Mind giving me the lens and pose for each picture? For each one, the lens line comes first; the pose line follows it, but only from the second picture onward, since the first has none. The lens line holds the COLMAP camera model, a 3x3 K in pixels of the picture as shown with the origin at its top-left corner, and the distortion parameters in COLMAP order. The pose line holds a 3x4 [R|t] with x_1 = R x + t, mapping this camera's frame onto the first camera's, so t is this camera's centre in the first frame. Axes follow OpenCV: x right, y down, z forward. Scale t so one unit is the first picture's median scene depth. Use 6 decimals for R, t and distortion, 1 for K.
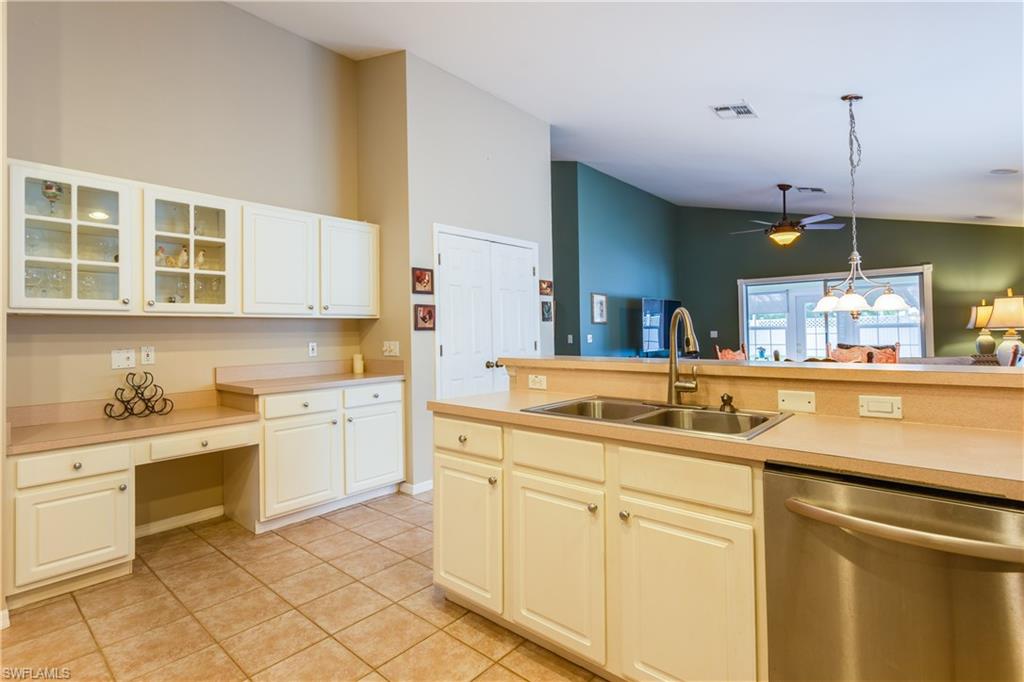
lens RADIAL K [[488.5, 0, 501.3], [0, 488.5, 325.4], [0, 0, 1]] dist [-0.001733, 0.002401]
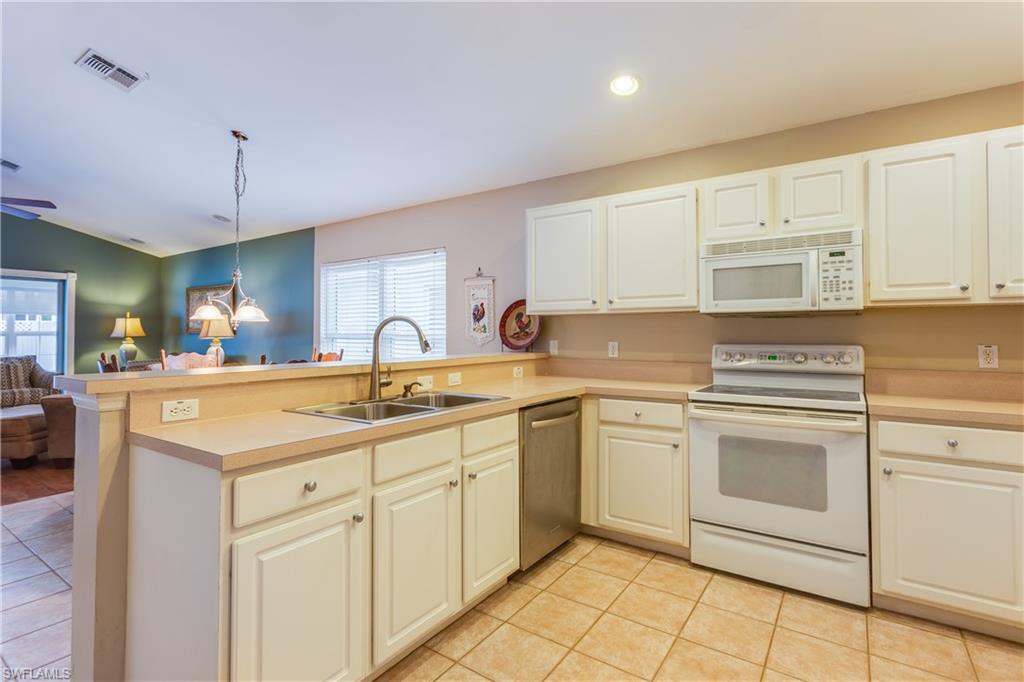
lens RADIAL K [[488.5, 0, 519.8], [0, 488.5, 322.5], [0, 0, 1]] dist [-0.001733, 0.002401]
pose [[-0.135369, 0.039314, 0.990015, -0.323676], [-0.011373, 0.999085, -0.041230, 0.009502], [-0.990730, -0.016841, -0.134798, 0.317783]]
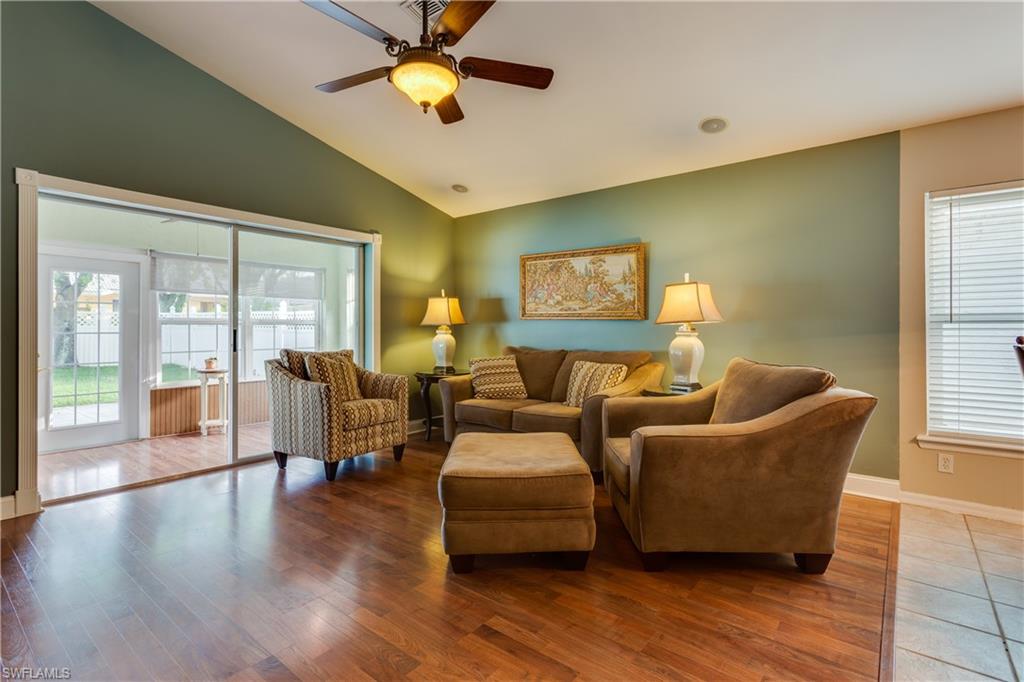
lens RADIAL K [[488.5, 0, 515.0], [0, 488.5, 329.4], [0, 0, 1]] dist [-0.001733, 0.002401]
pose [[-0.057563, 0.019755, 0.998146, 0.221030], [-0.014997, 0.999674, -0.020650, 0.034269], [-0.998229, -0.016158, -0.057248, 1.166680]]
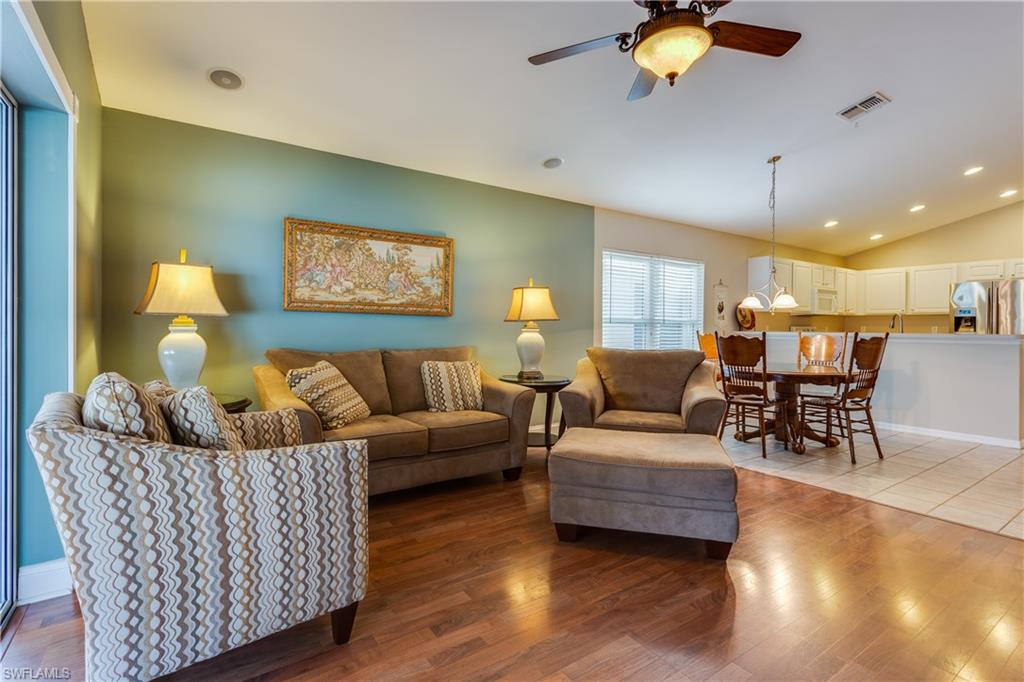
lens RADIAL K [[488.5, 0, 504.6], [0, 488.5, 328.5], [0, 0, 1]] dist [-0.001733, 0.002401]
pose [[-0.970006, 0.010936, 0.242834, 0.759566], [0.007488, 0.999858, -0.015121, 0.031921], [-0.242965, -0.012849, -0.969950, 1.698922]]
